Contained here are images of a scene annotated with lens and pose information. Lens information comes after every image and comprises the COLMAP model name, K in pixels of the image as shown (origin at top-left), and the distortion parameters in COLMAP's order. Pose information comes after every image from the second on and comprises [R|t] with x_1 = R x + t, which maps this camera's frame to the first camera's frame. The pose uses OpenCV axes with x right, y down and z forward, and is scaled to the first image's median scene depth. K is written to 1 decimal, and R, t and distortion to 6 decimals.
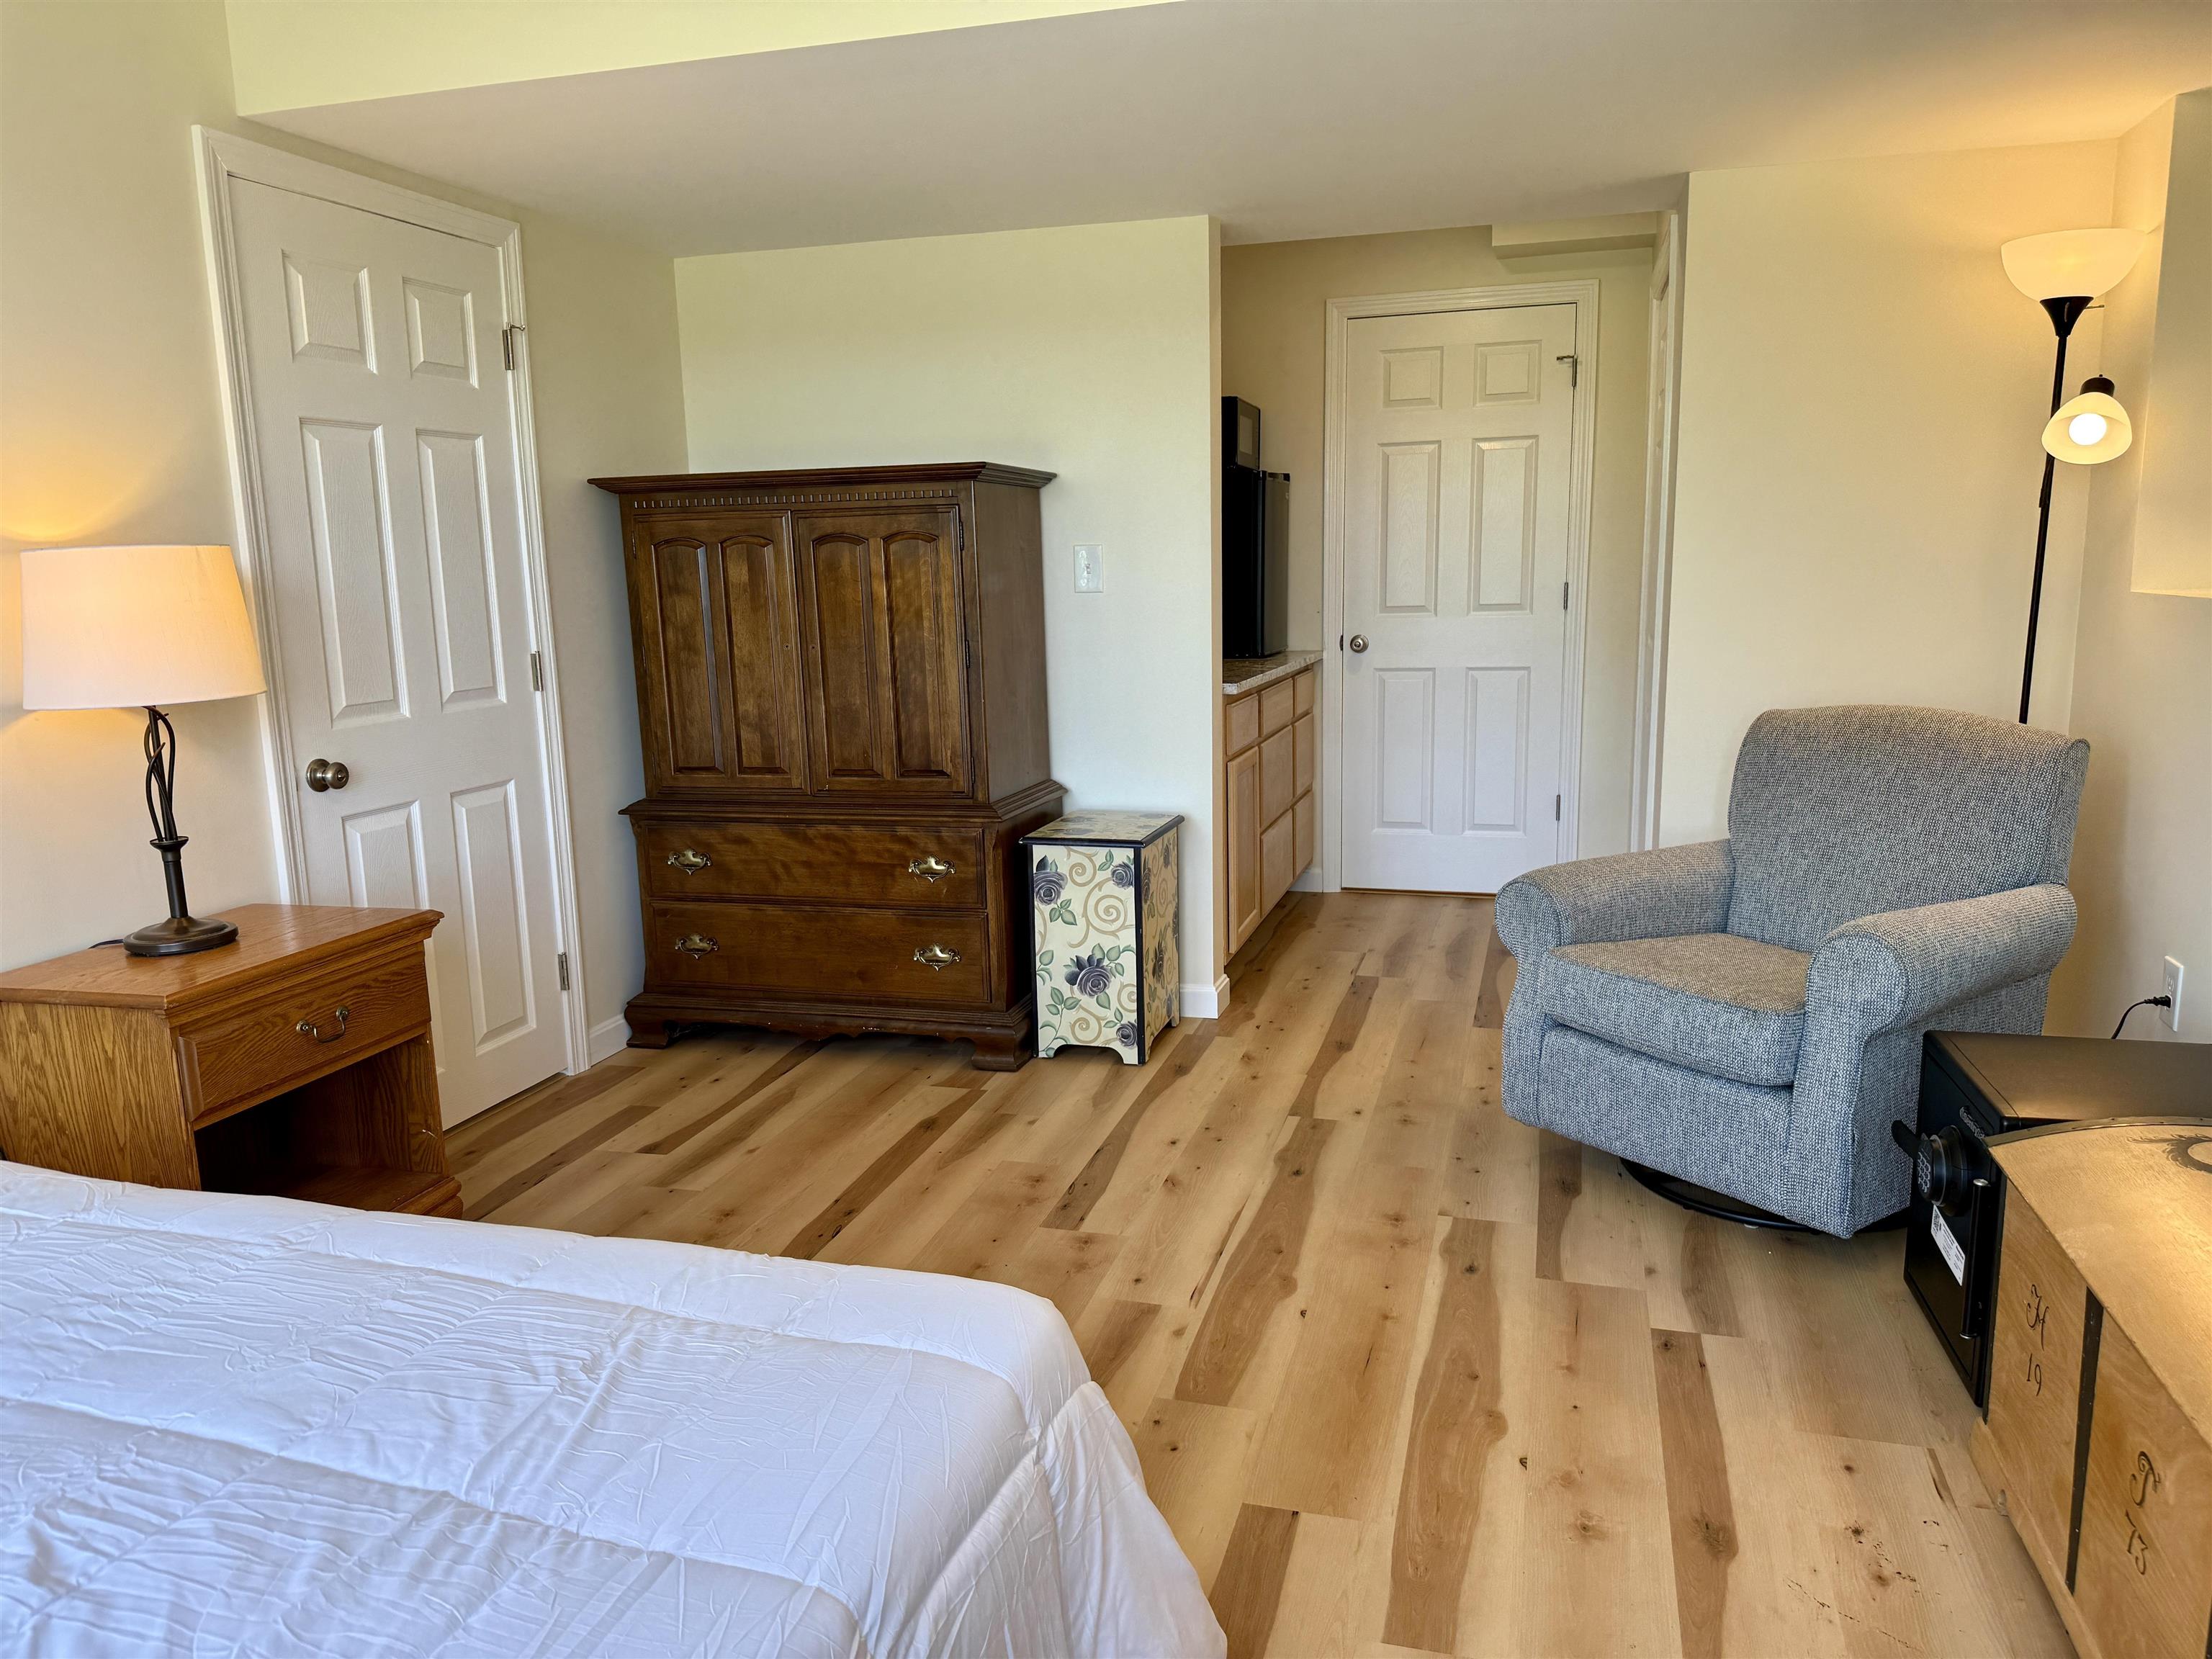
lens RADIAL K [[1555.7, 0, 1096.6], [0, 1555.7, 832.1], [0, 0, 1]] dist [0.050044, -0.052477]
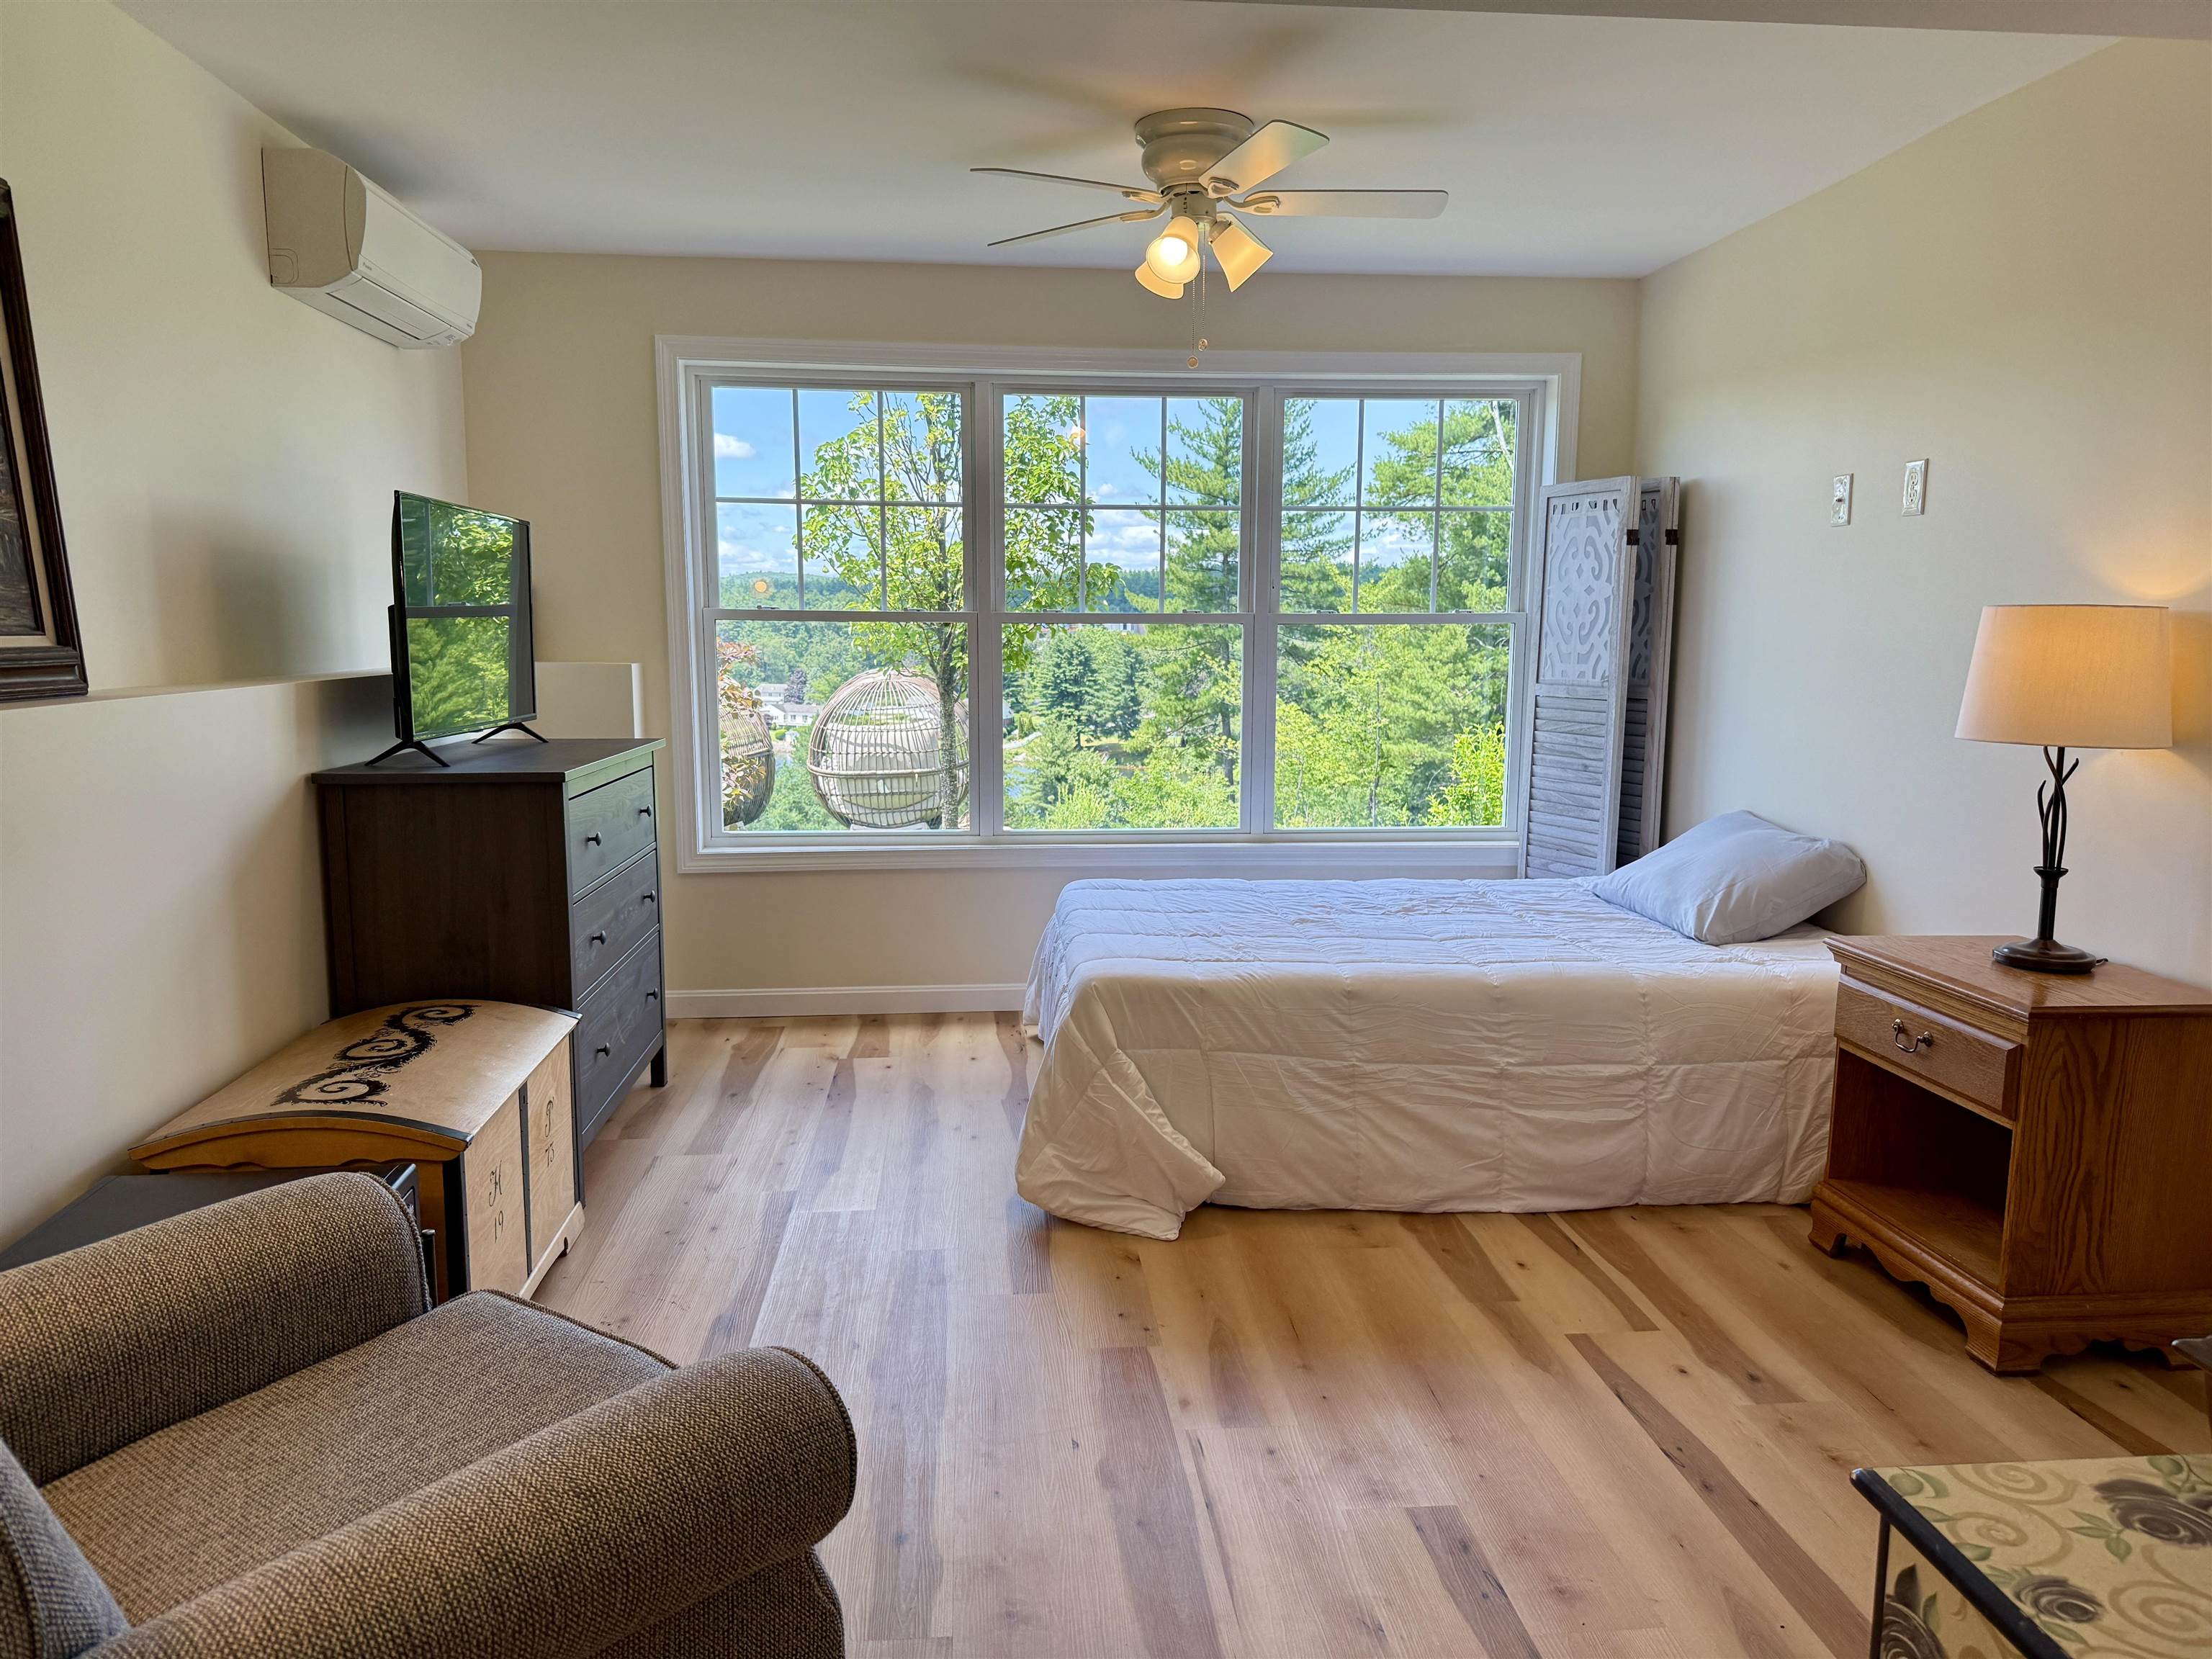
lens RADIAL K [[1555.7, 0, 1108.0], [0, 1555.7, 835.9], [0, 0, 1]] dist [0.050044, -0.052477]
pose [[-0.930913, 0.063089, -0.359751, 0.419227], [-0.047196, 0.955932, 0.289768, -0.302306], [0.362179, 0.286728, -0.886913, 1.704310]]
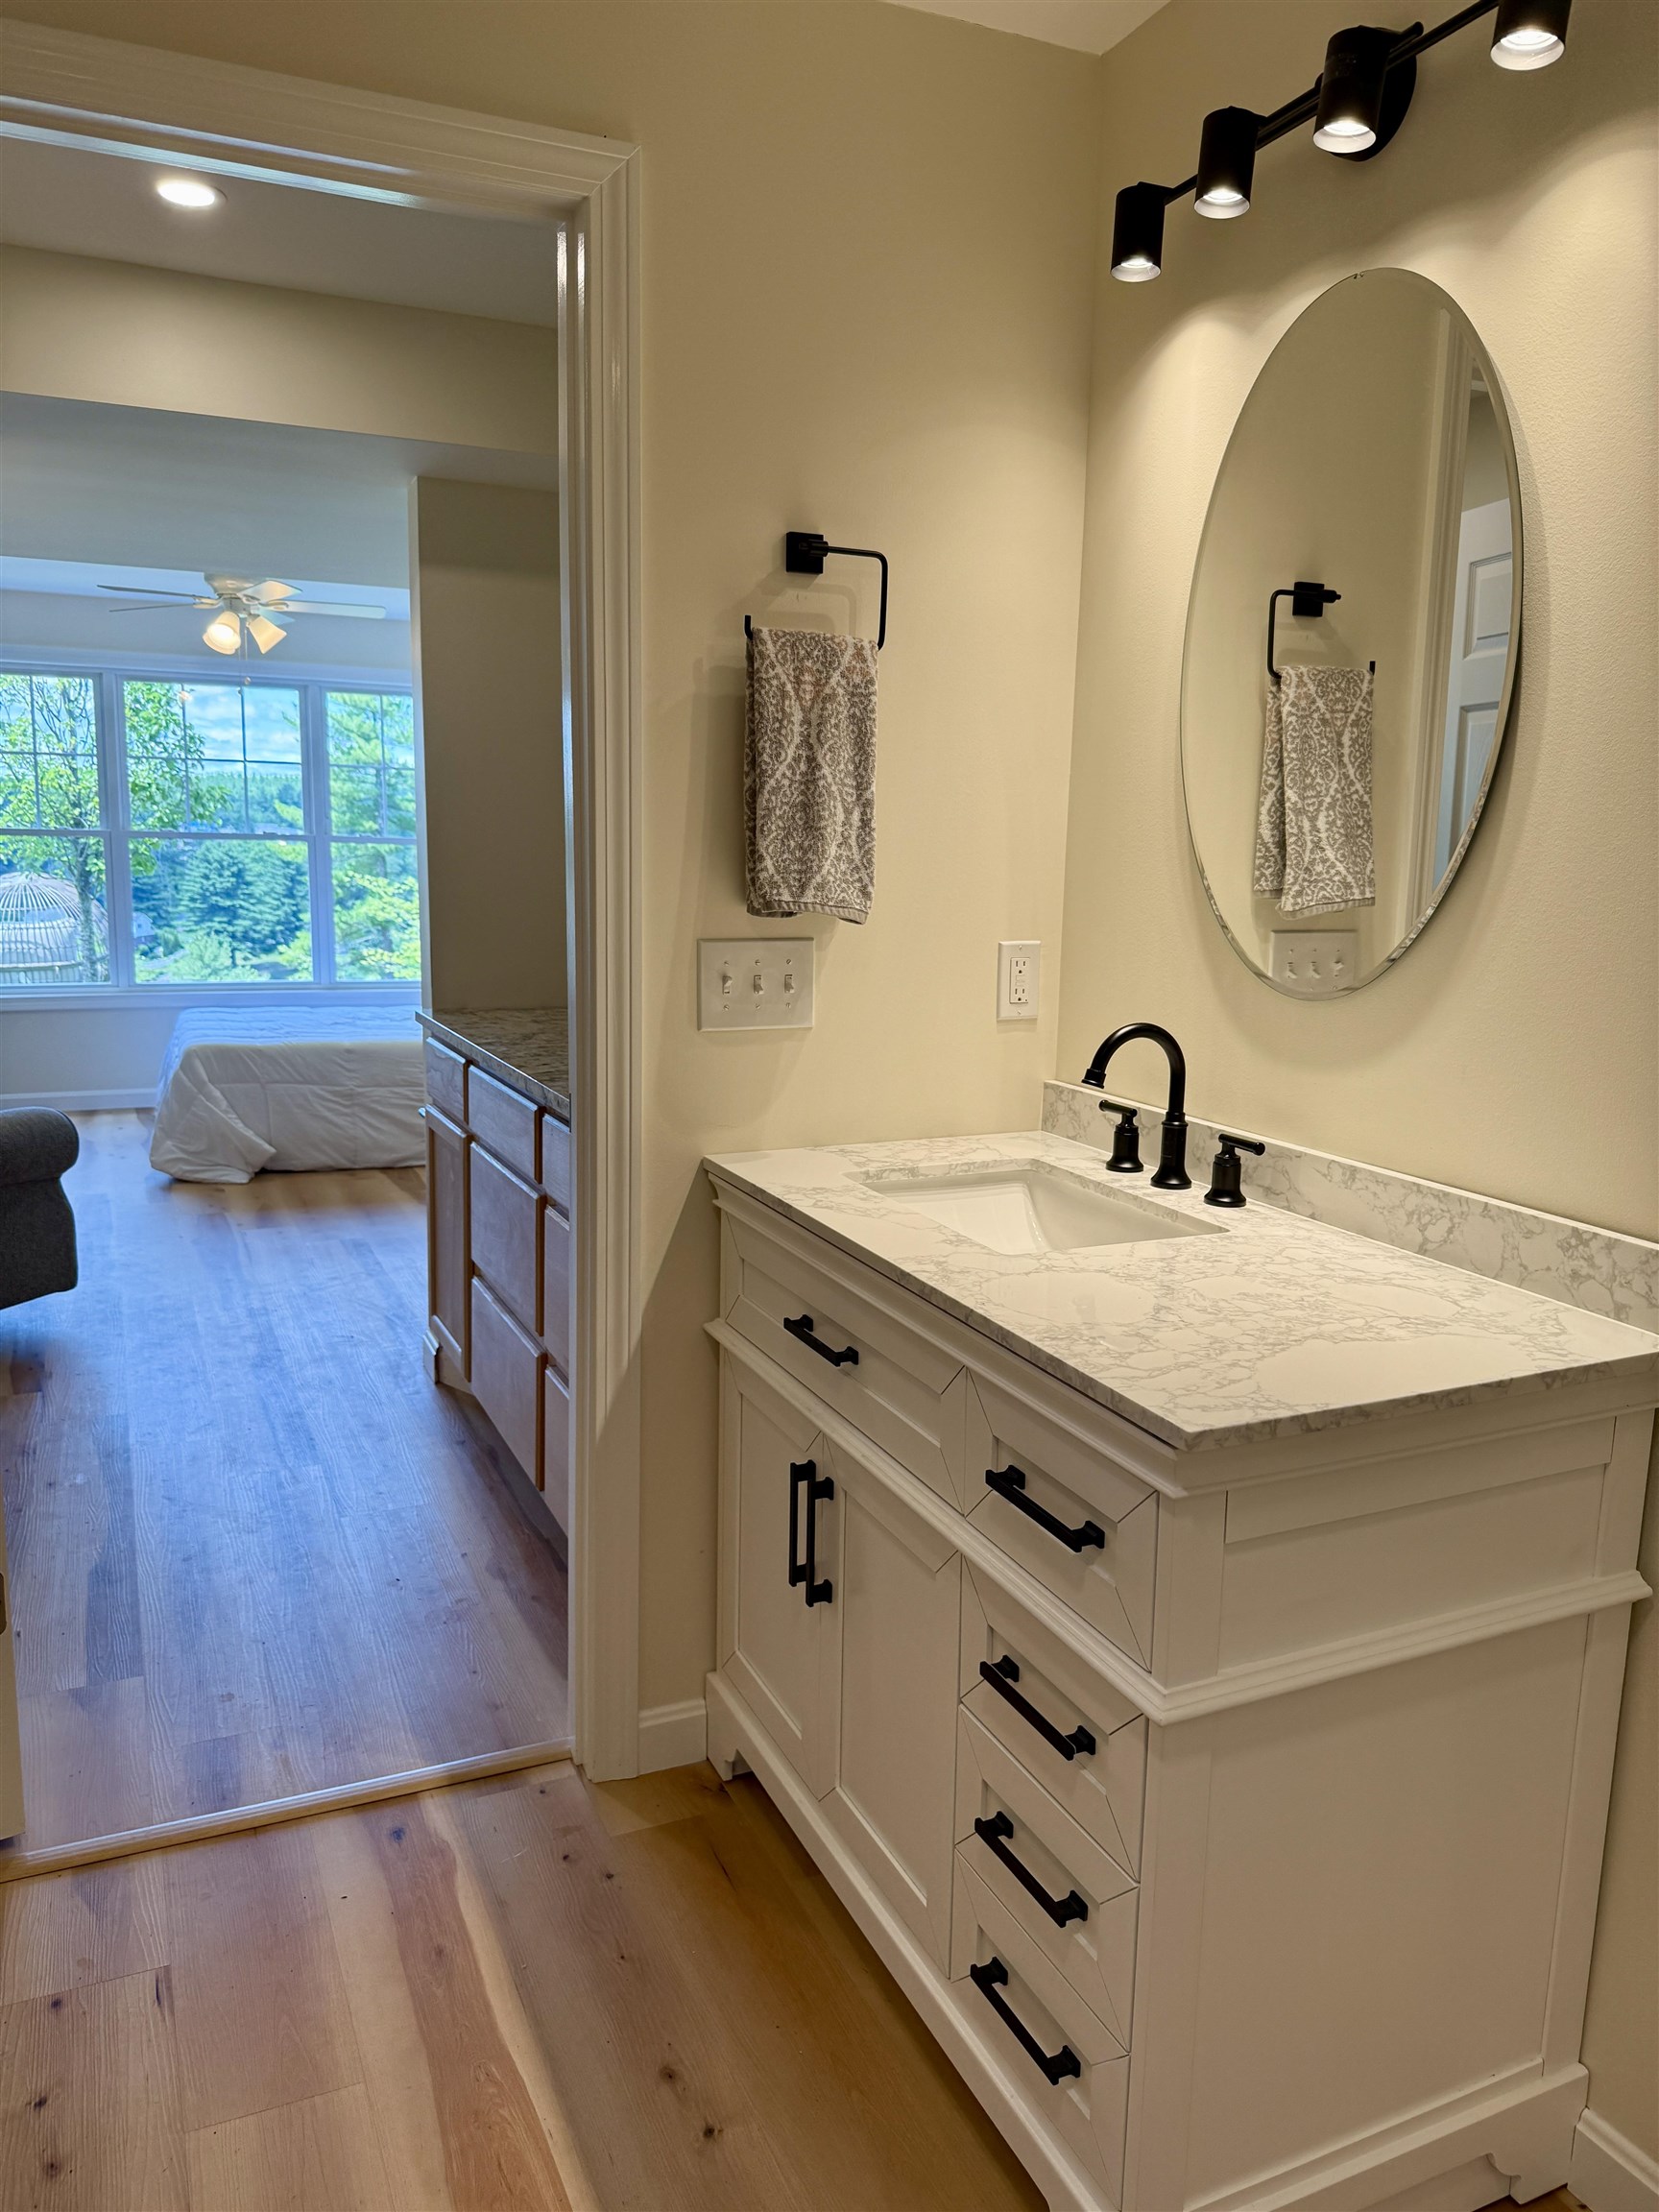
lens RADIAL K [[1555.7, 0, 811.3], [0, 1555.7, 1057.0], [0, 0, 1]] dist [0.050044, -0.052477]
pose [[-0.759550, 0.097524, -0.643096, 0.744489], [-0.105066, 0.957317, 0.269267, -0.498248], [0.641907, 0.272089, -0.716884, 2.764767]]
